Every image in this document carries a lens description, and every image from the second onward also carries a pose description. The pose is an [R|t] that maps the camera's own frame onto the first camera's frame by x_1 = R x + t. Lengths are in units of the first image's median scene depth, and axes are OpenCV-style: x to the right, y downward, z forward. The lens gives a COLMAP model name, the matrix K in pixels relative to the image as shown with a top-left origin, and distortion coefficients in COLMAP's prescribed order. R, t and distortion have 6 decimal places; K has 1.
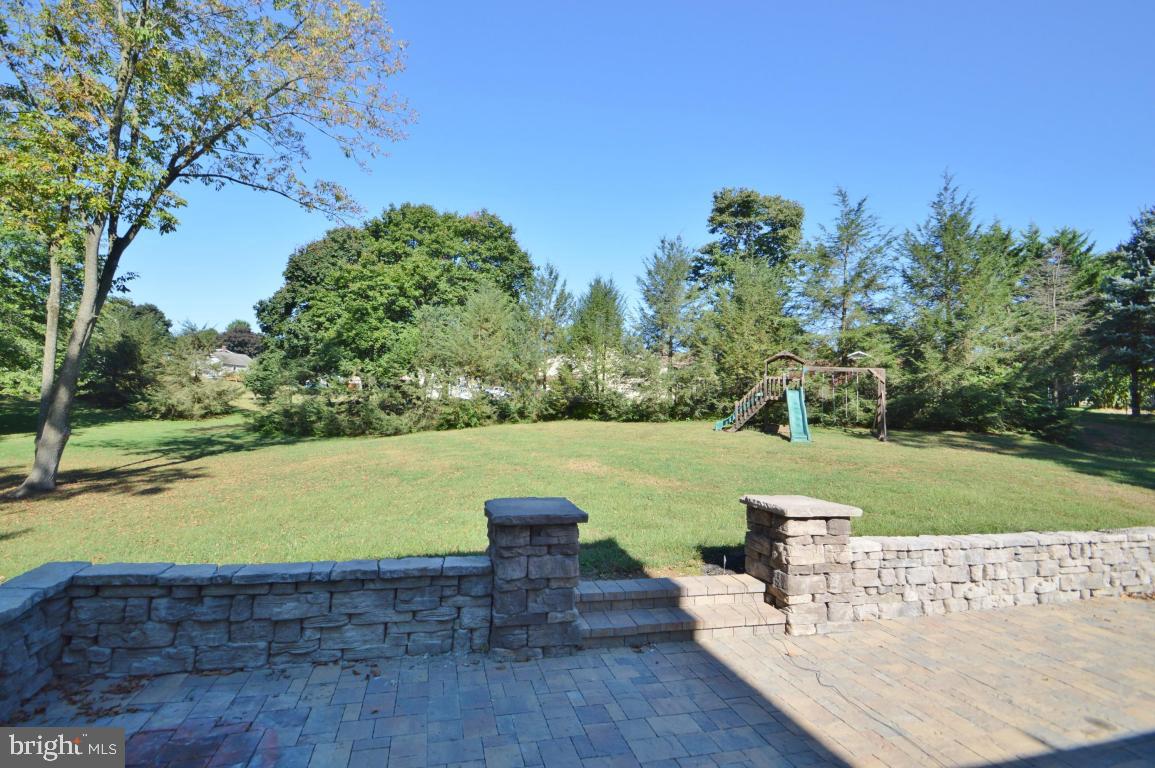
lens RADIAL K [[506.6, 0, 554.5], [0, 506.6, 363.5], [0, 0, 1]] dist [0.012646, -0.016754]
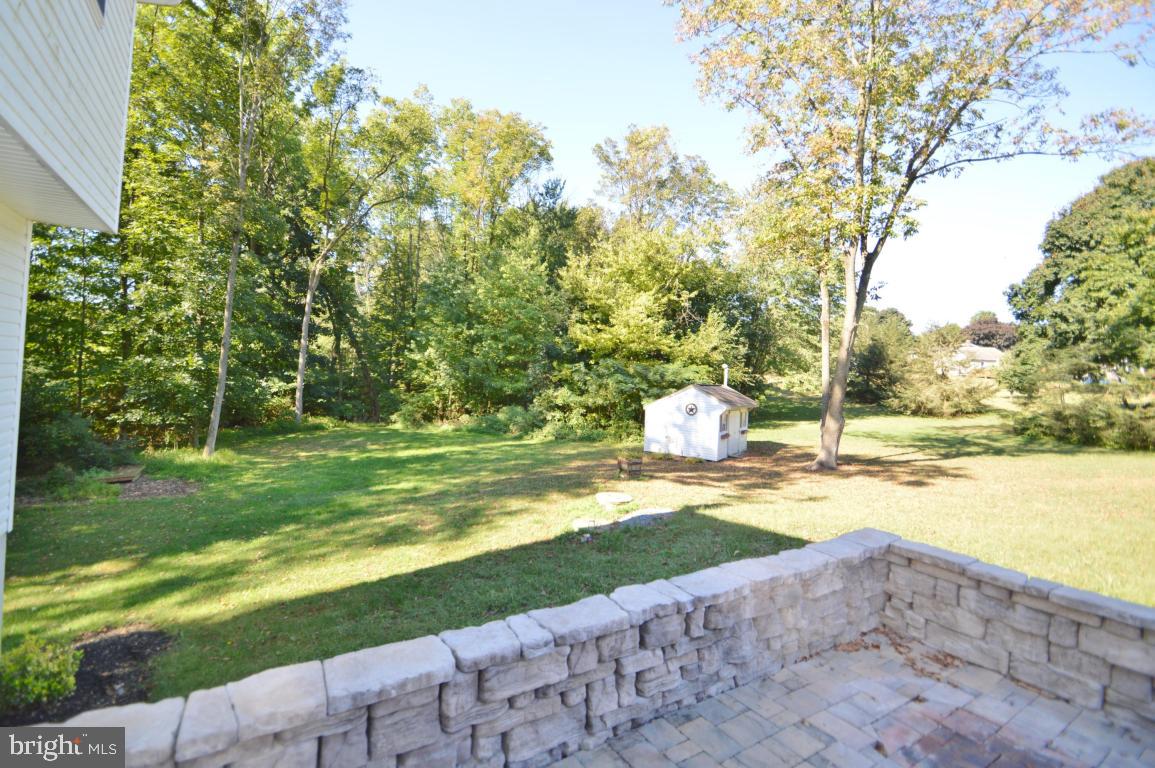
lens RADIAL K [[506.6, 0, 554.5], [0, 506.6, 363.5], [0, 0, 1]] dist [0.012646, -0.016754]
pose [[0.308795, -0.046769, -0.949978, -0.008423], [0.051081, 0.998164, -0.032538, -0.000796], [0.949756, -0.038478, 0.310617, -0.021573]]
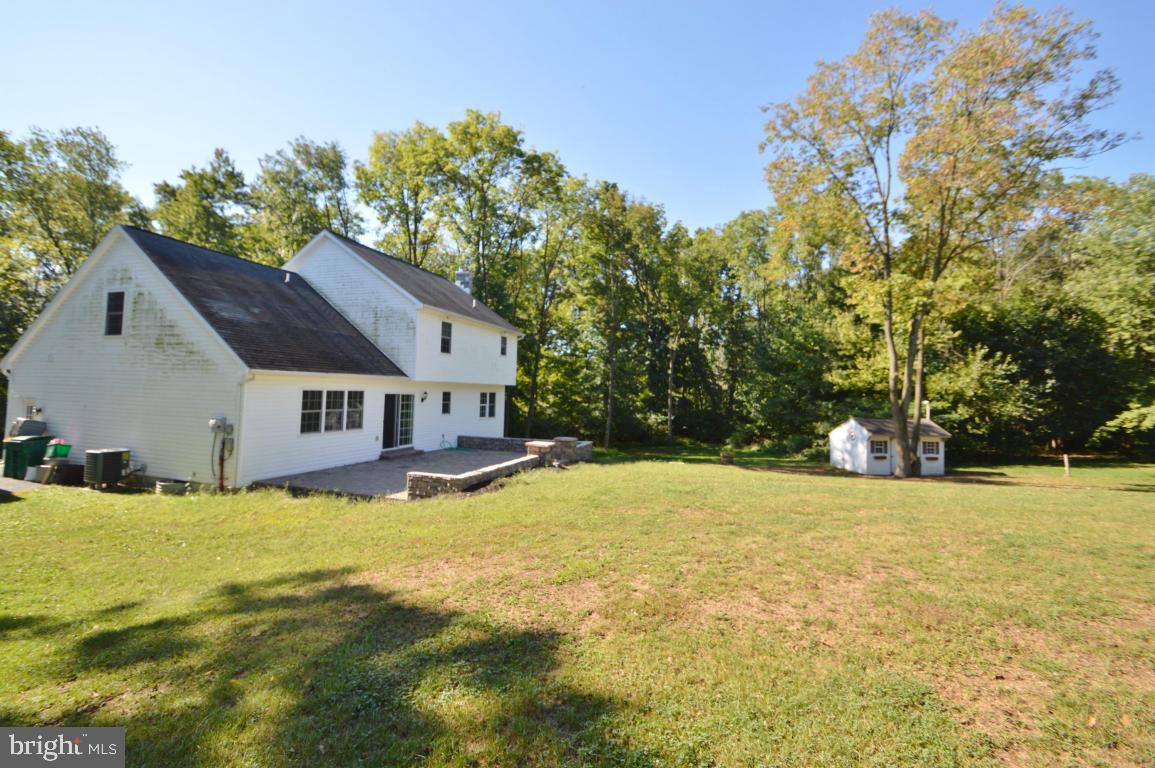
lens RADIAL K [[506.6, 0, 554.5], [0, 506.6, 363.5], [0, 0, 1]] dist [0.012646, -0.016754]
pose [[-0.545122, -0.100780, -0.832277, 0.752799], [0.030255, 0.989737, -0.139663, 0.045924], [0.837811, -0.101314, -0.536478, 0.653675]]
